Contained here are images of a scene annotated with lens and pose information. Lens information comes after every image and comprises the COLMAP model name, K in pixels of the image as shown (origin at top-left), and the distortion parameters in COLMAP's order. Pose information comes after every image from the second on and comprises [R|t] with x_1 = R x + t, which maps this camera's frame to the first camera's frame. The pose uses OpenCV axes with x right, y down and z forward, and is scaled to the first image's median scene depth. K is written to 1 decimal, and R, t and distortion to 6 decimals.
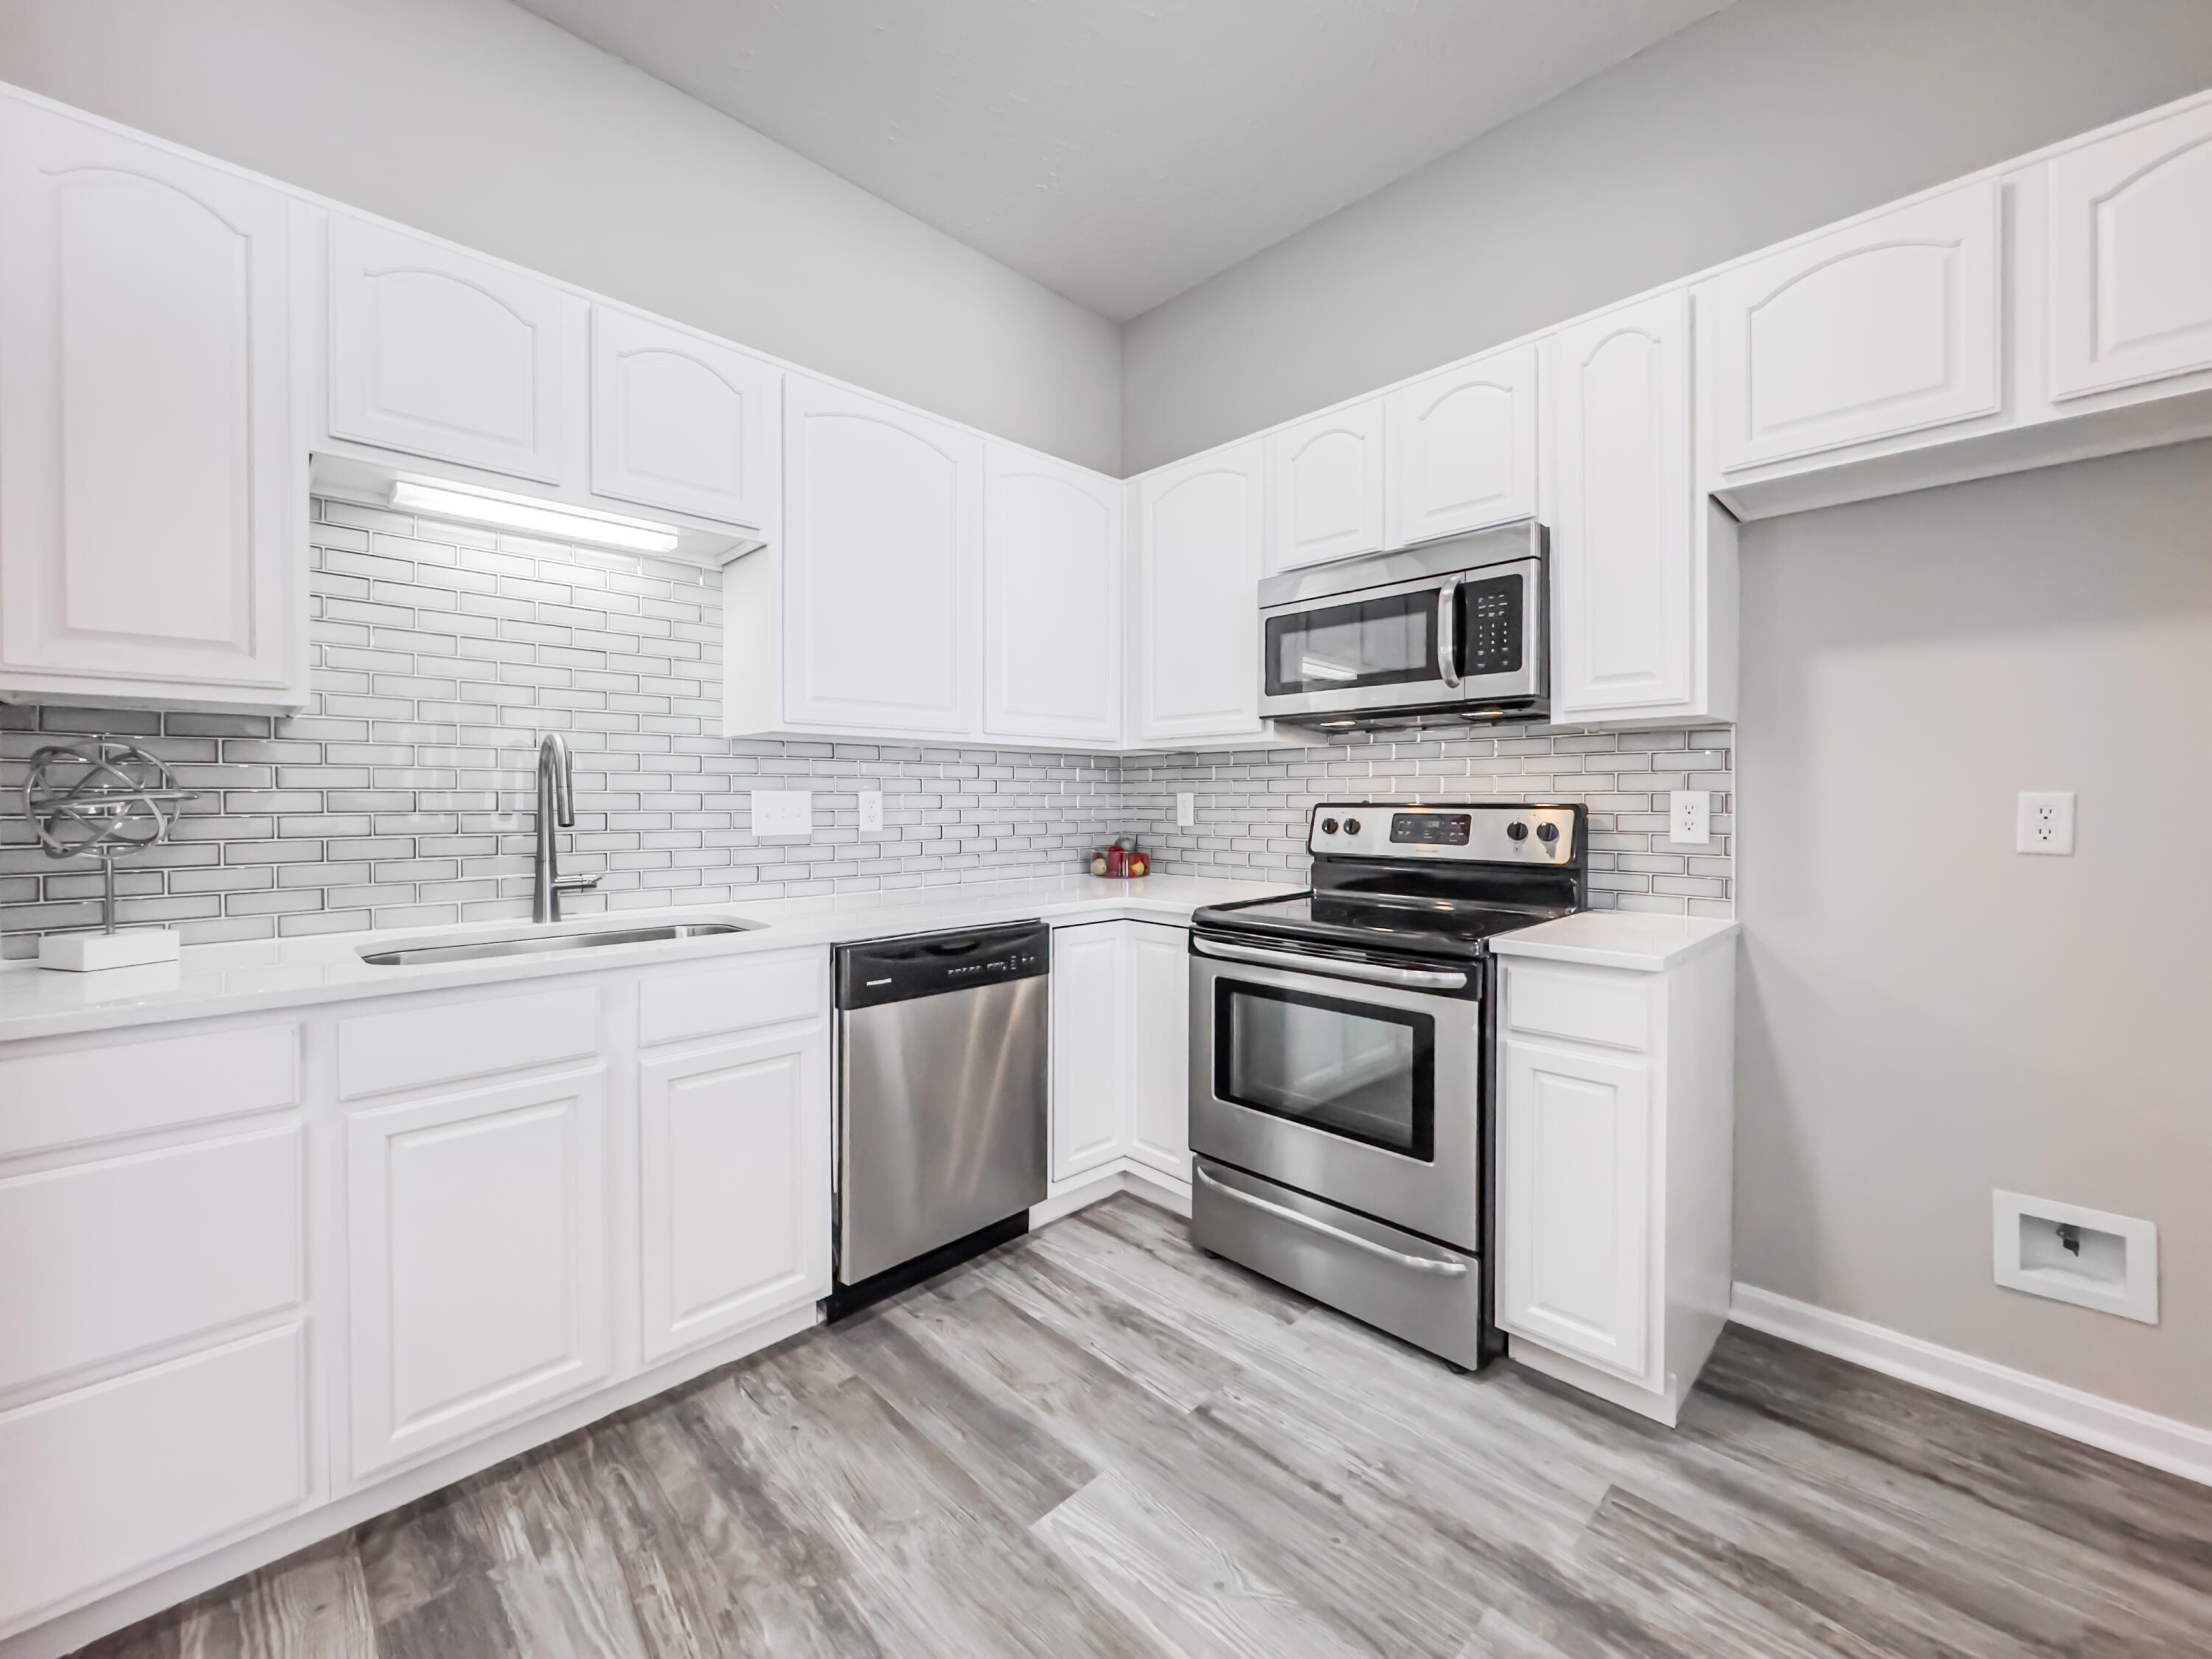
lens RADIAL K [[884.0, 0, 1106.0], [0, 884.0, 829.5], [0, 0, 1]] dist [0.000100, 0.000130]
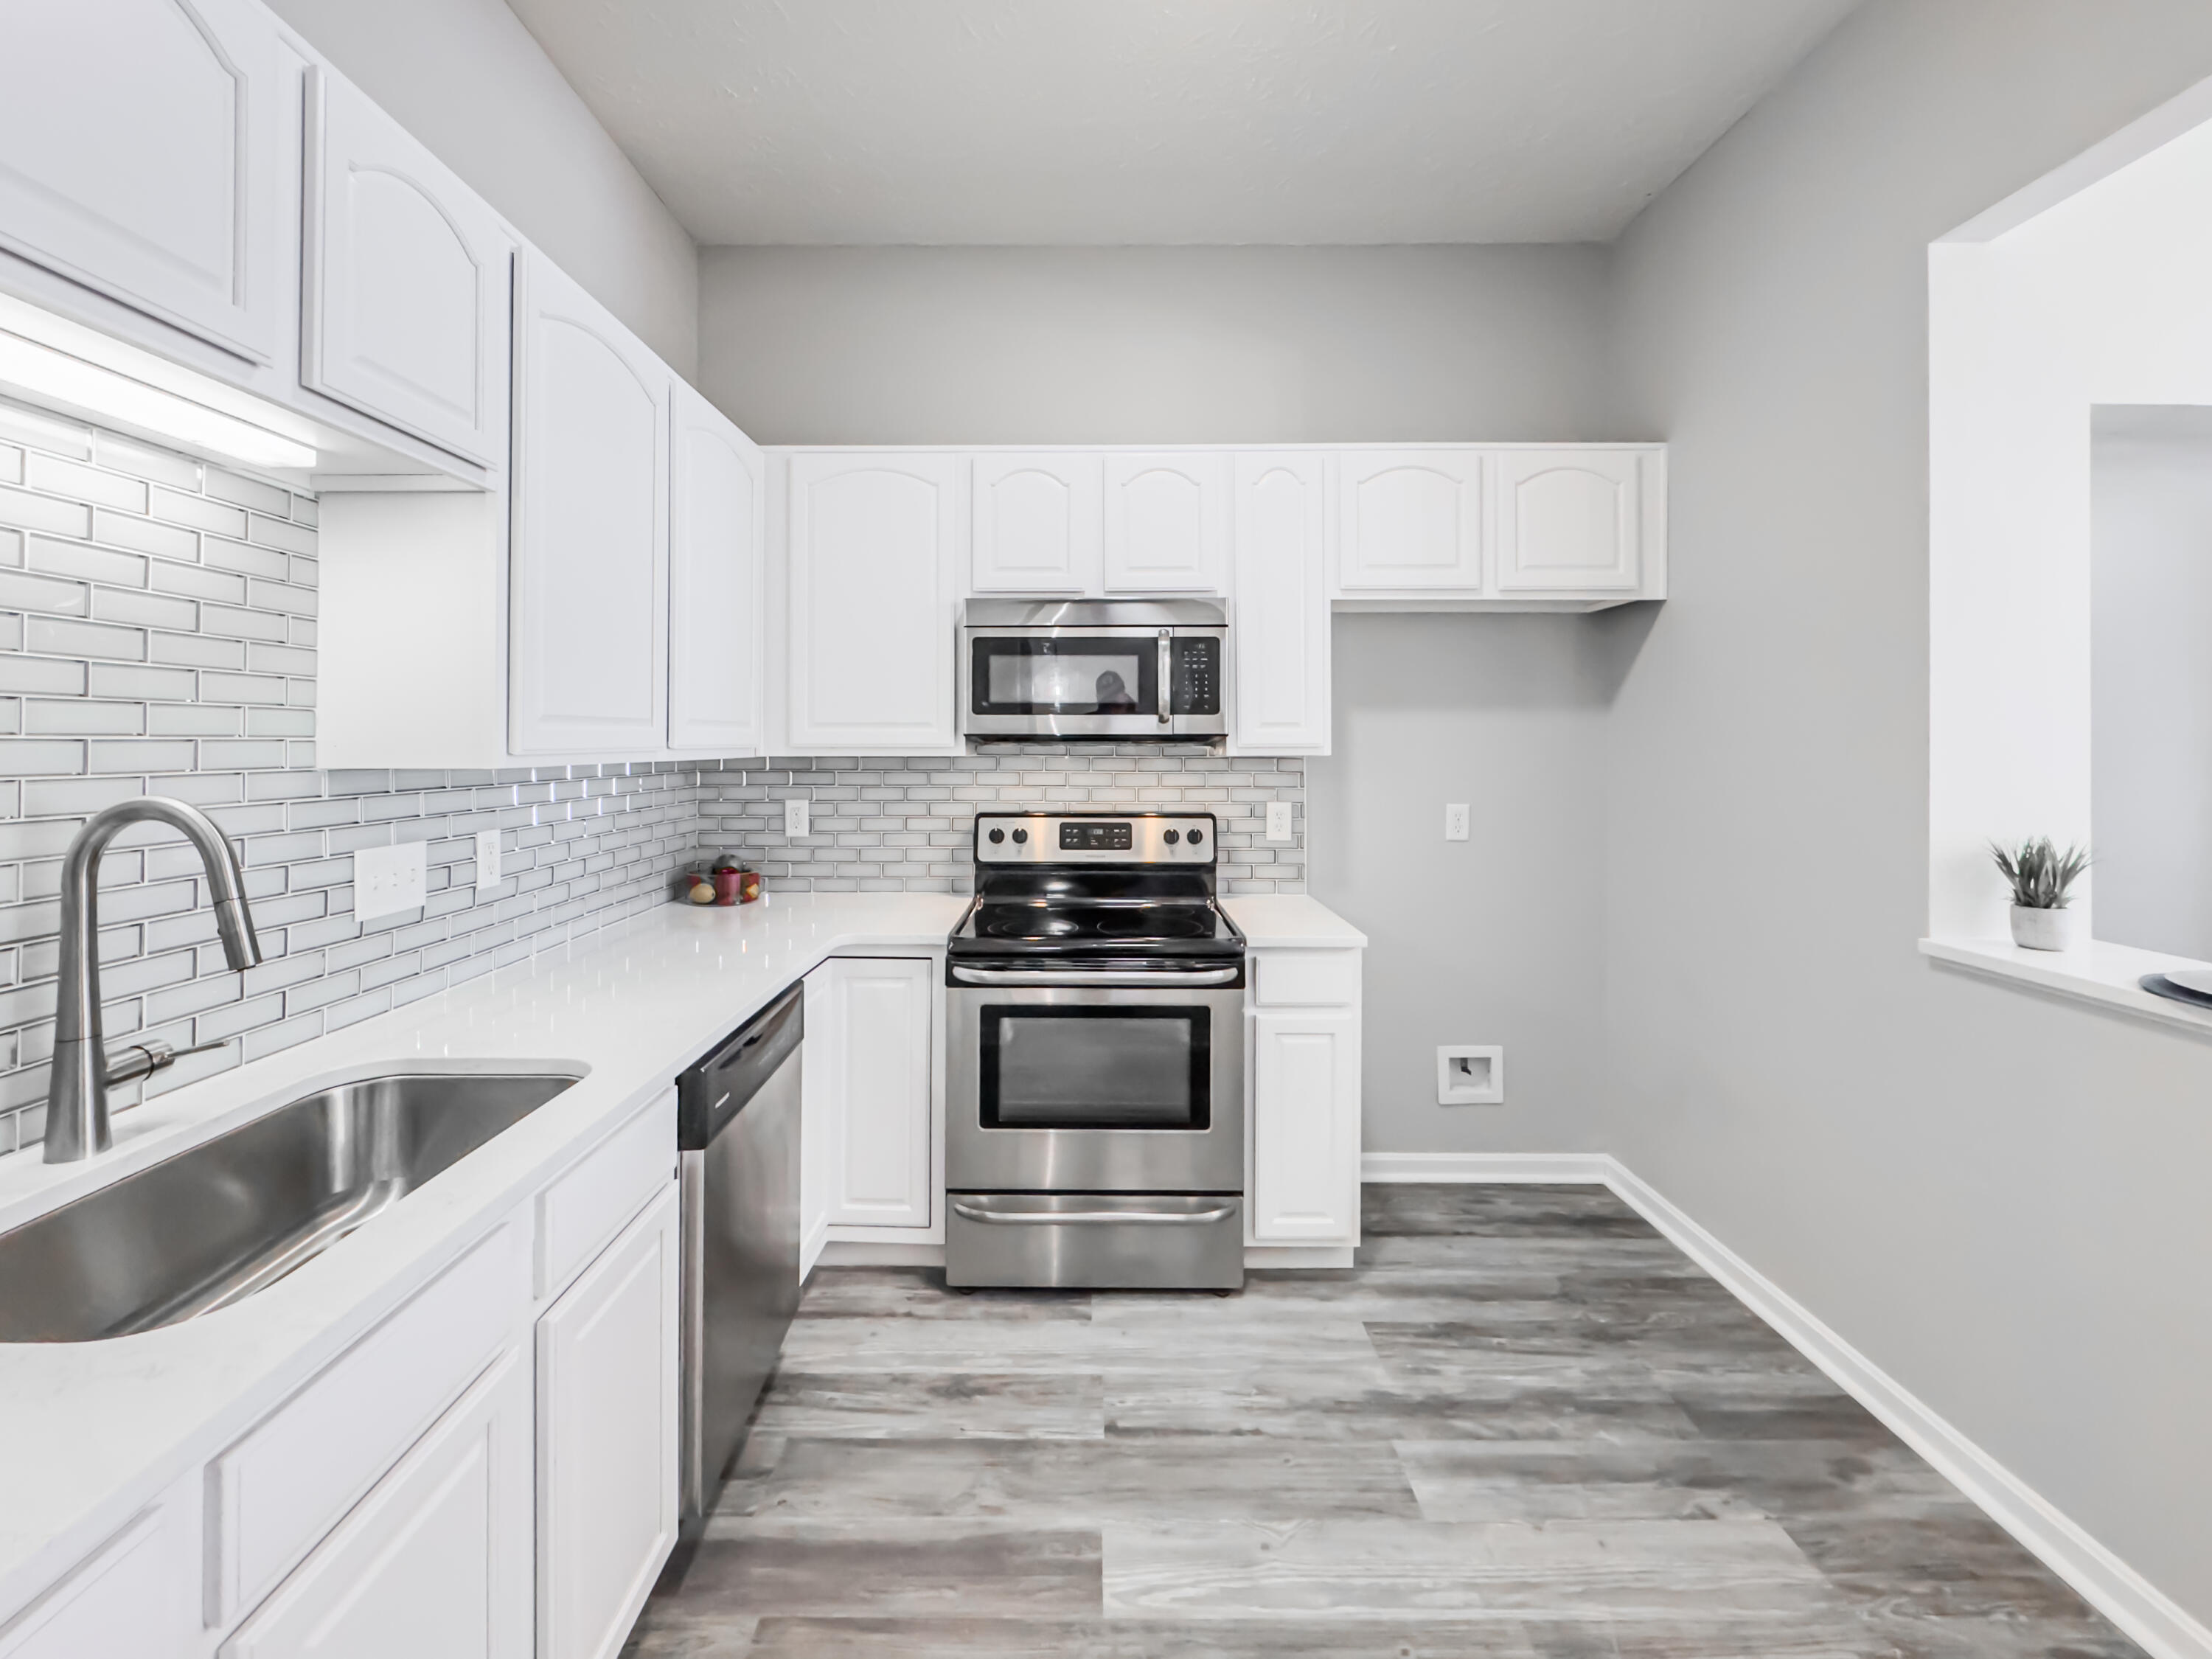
lens RADIAL K [[948.9, 0, 1073.8], [0, 948.9, 763.5], [0, 0, 1]] dist [0.000529, 0.000190]
pose [[0.710020, -0.014351, 0.704036, -0.595336], [0.021791, 0.999761, -0.001597, -0.108591], [-0.703845, 0.016476, 0.710163, 0.187132]]
